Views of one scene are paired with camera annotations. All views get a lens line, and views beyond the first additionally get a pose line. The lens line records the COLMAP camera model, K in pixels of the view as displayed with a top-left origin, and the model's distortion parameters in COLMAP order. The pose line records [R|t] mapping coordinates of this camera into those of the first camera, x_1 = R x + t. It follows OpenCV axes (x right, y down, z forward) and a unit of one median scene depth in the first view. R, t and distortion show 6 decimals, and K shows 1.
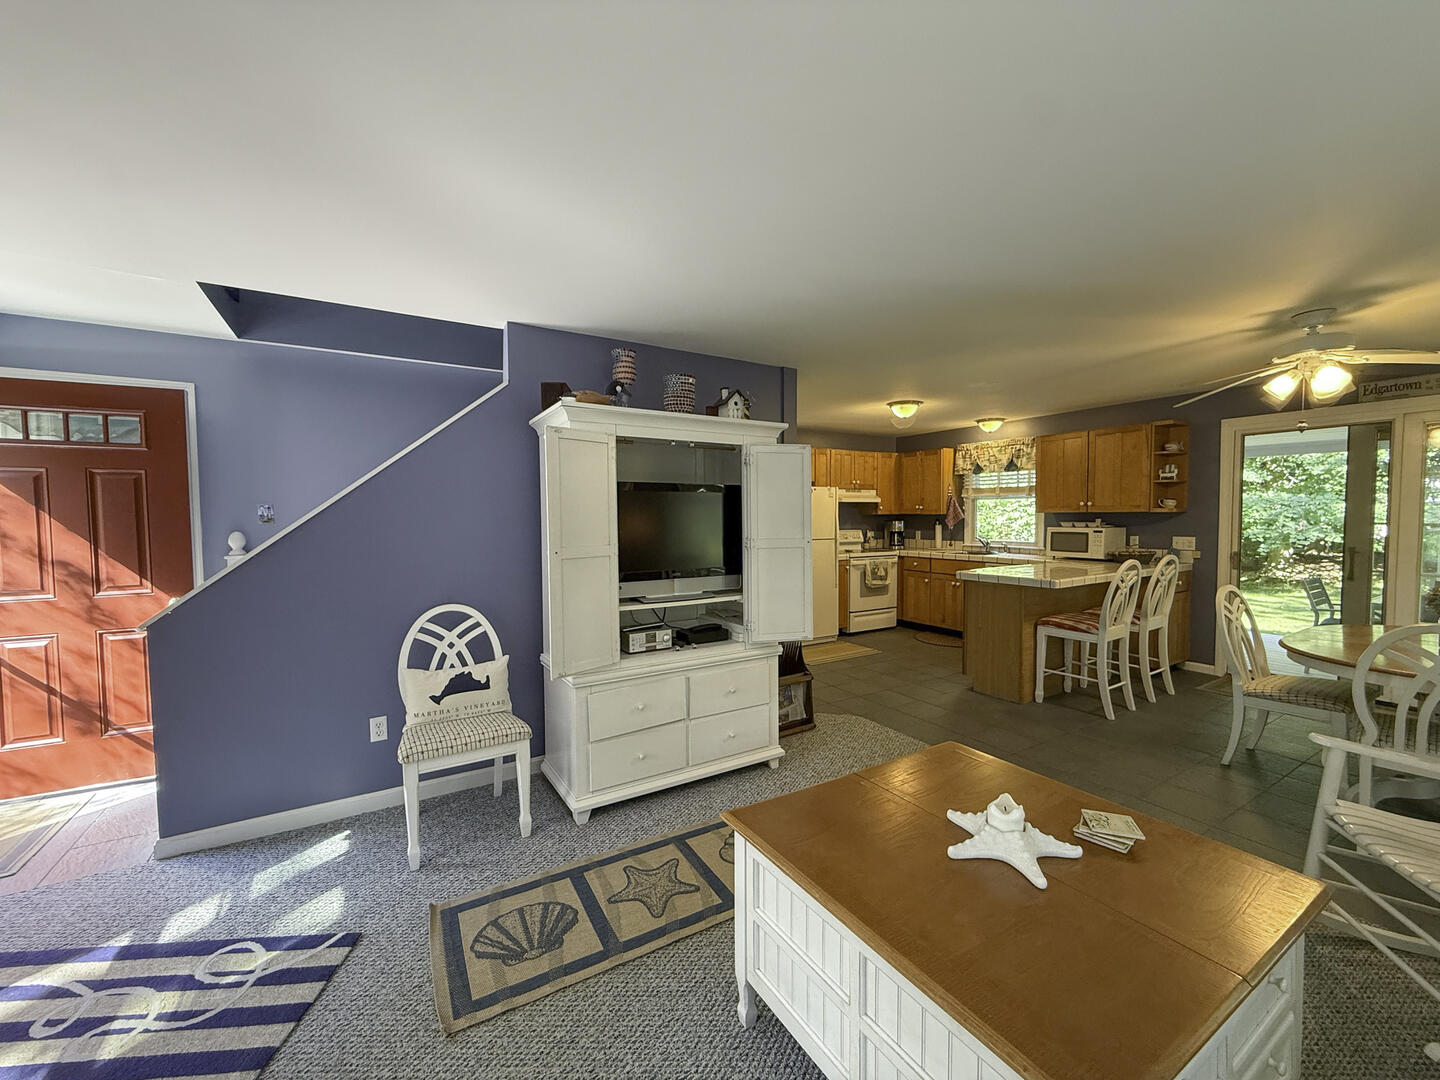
lens RADIAL K [[584.2, 0, 717.2], [0, 584.2, 542.0], [0, 0, 1]] dist [-0.001841, 0.000233]
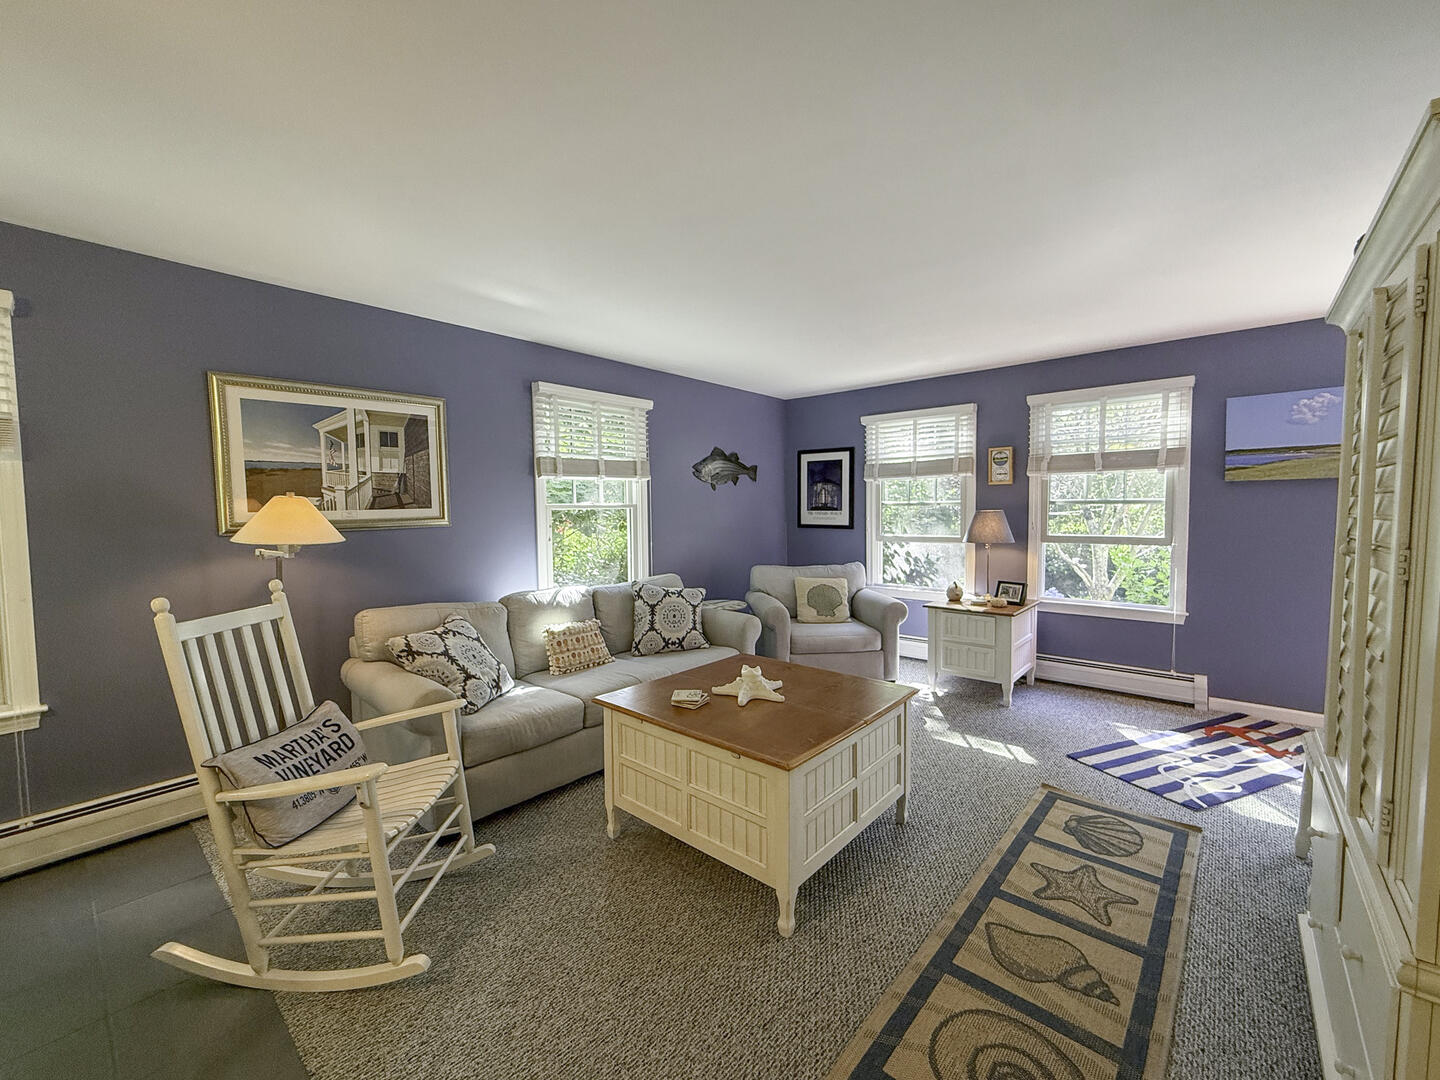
lens RADIAL K [[584.2, 0, 720.8], [0, 584.2, 542.0], [0, 0, 1]] dist [-0.001841, 0.000233]
pose [[-0.953059, 0.035221, -0.300730, 0.253167], [0.003477, 0.994419, 0.105447, -0.022441], [0.302766, 0.099452, -0.947862, 0.600675]]
